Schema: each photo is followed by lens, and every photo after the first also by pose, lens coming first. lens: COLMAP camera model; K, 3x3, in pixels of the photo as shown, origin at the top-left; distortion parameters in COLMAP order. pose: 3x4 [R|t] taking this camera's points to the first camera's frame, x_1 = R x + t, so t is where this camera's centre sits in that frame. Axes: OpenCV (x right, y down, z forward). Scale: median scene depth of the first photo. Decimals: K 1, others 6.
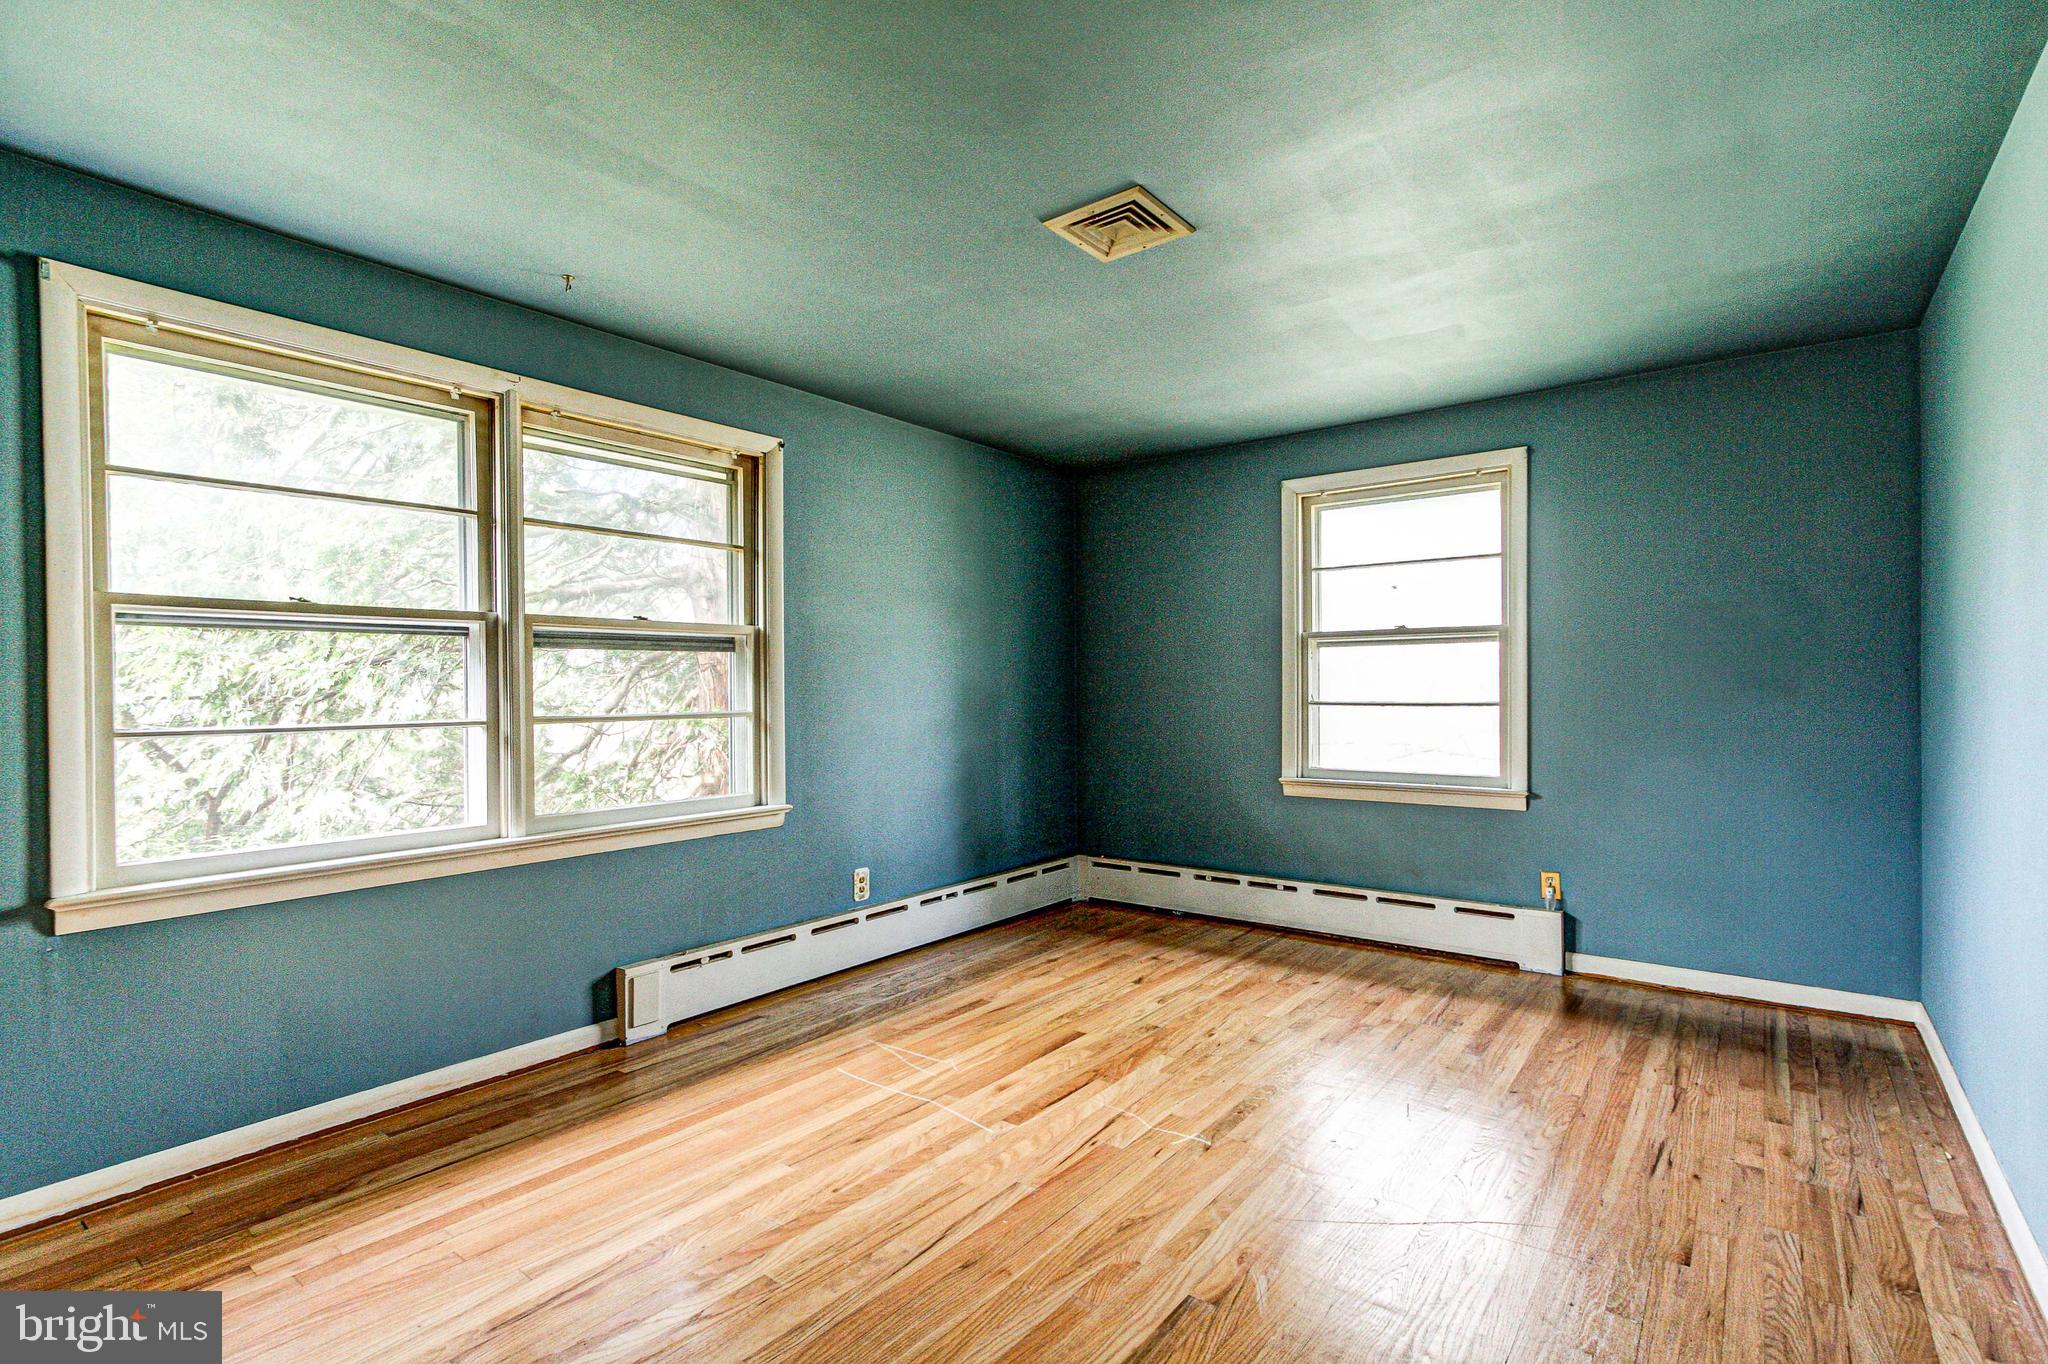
lens RADIAL K [[962.6, 0, 1018.3], [0, 962.6, 674.8], [0, 0, 1]] dist [-0.003465, 0.006985]
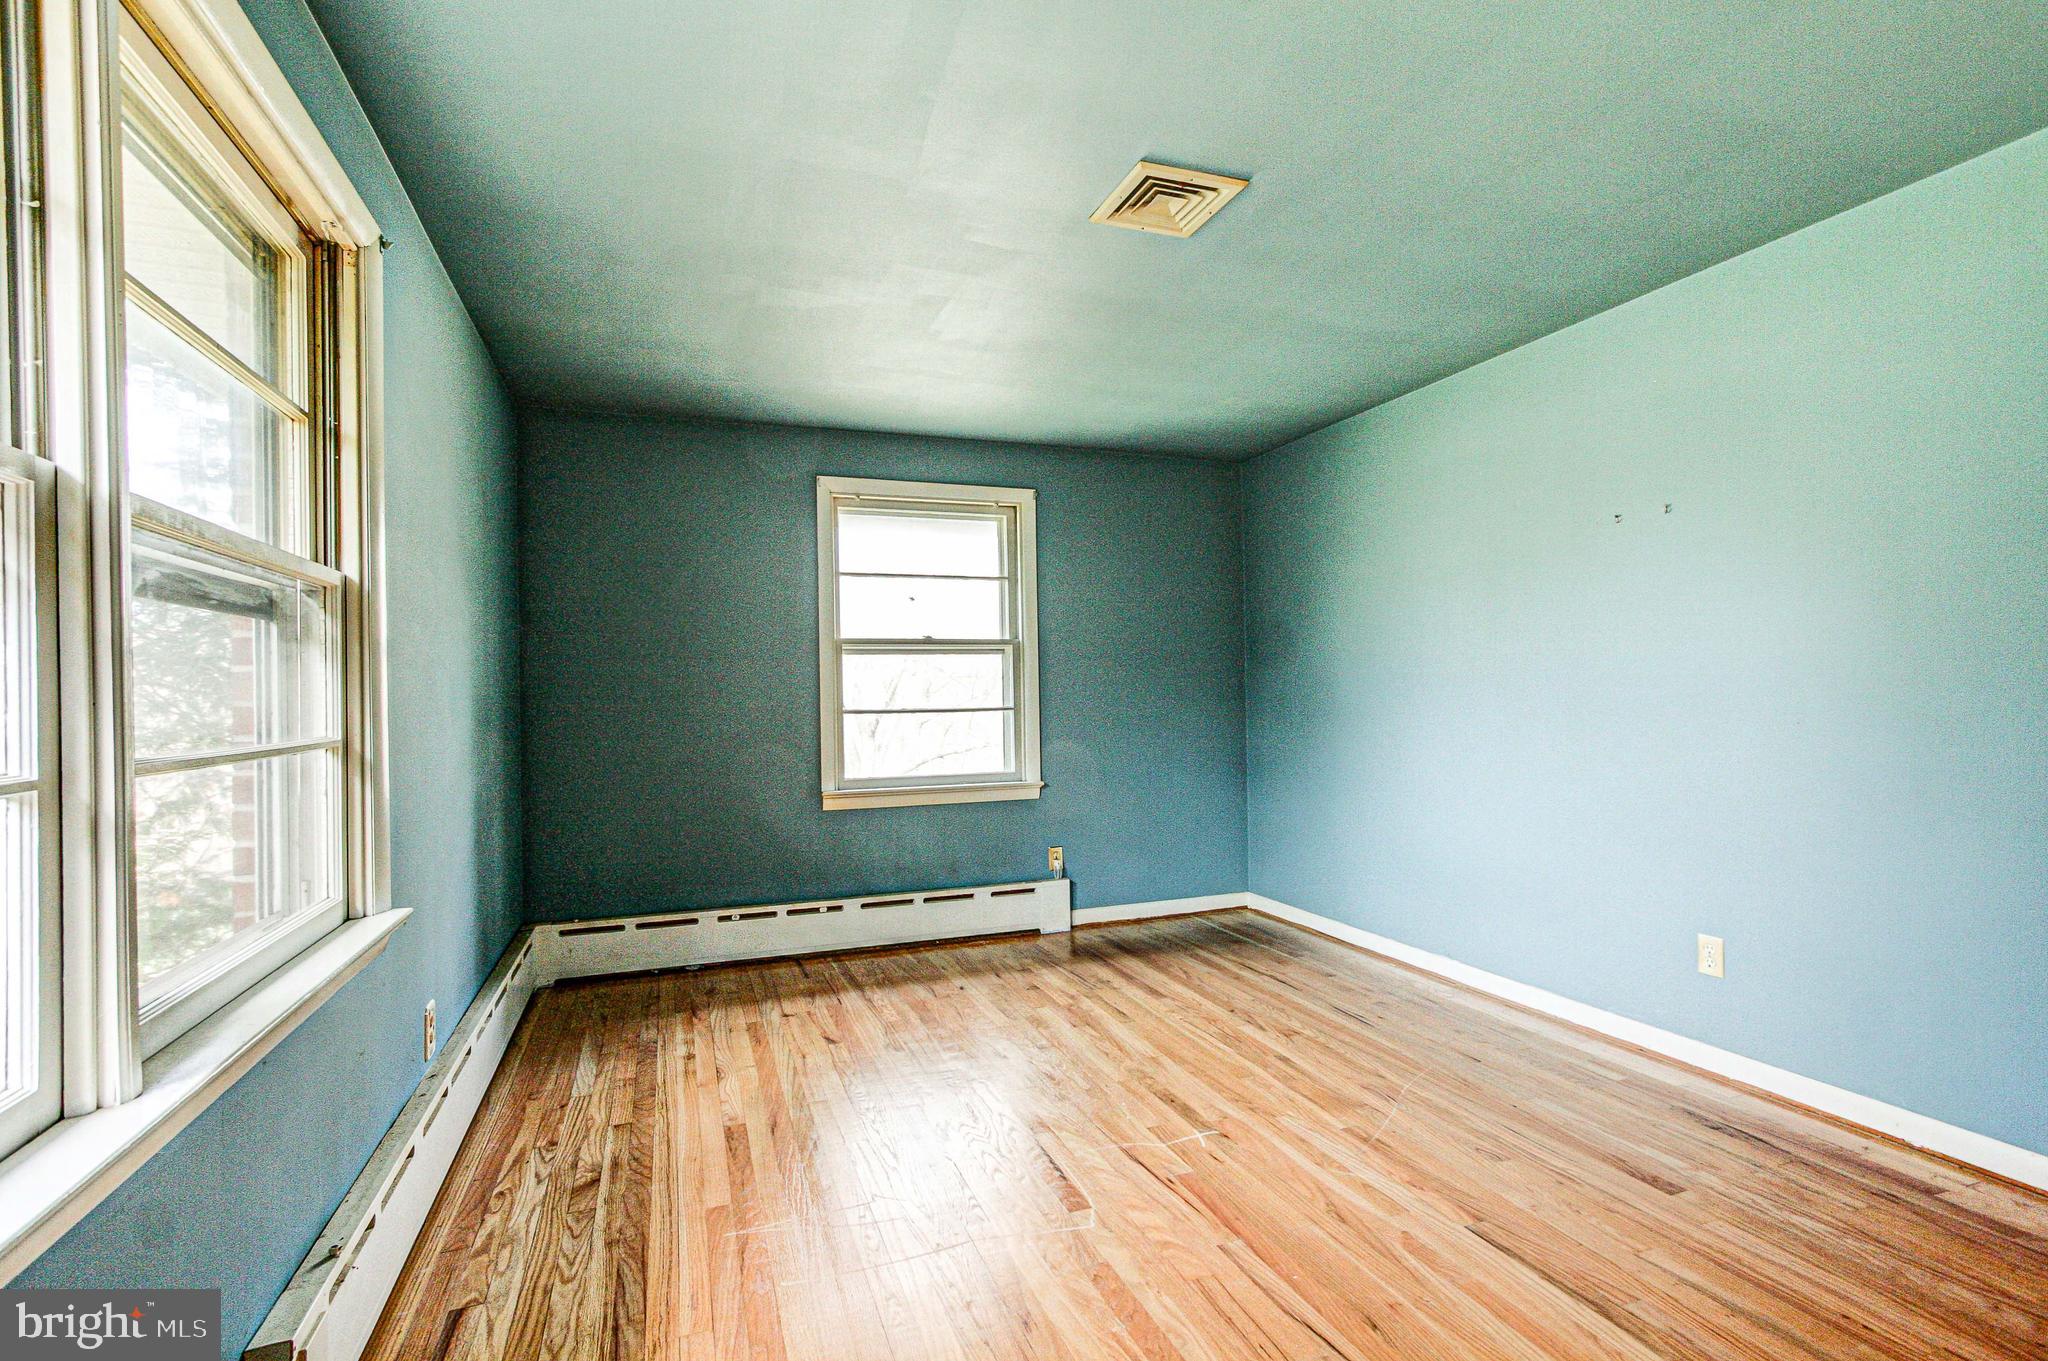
lens RADIAL K [[962.6, 0, 1017.8], [0, 962.6, 688.8], [0, 0, 1]] dist [-0.003465, 0.006985]
pose [[0.531212, 0.005046, 0.847224, -0.480546], [0.000957, 0.999978, -0.006556, 0.014395], [-0.847238, 0.004294, 0.531196, 0.391101]]
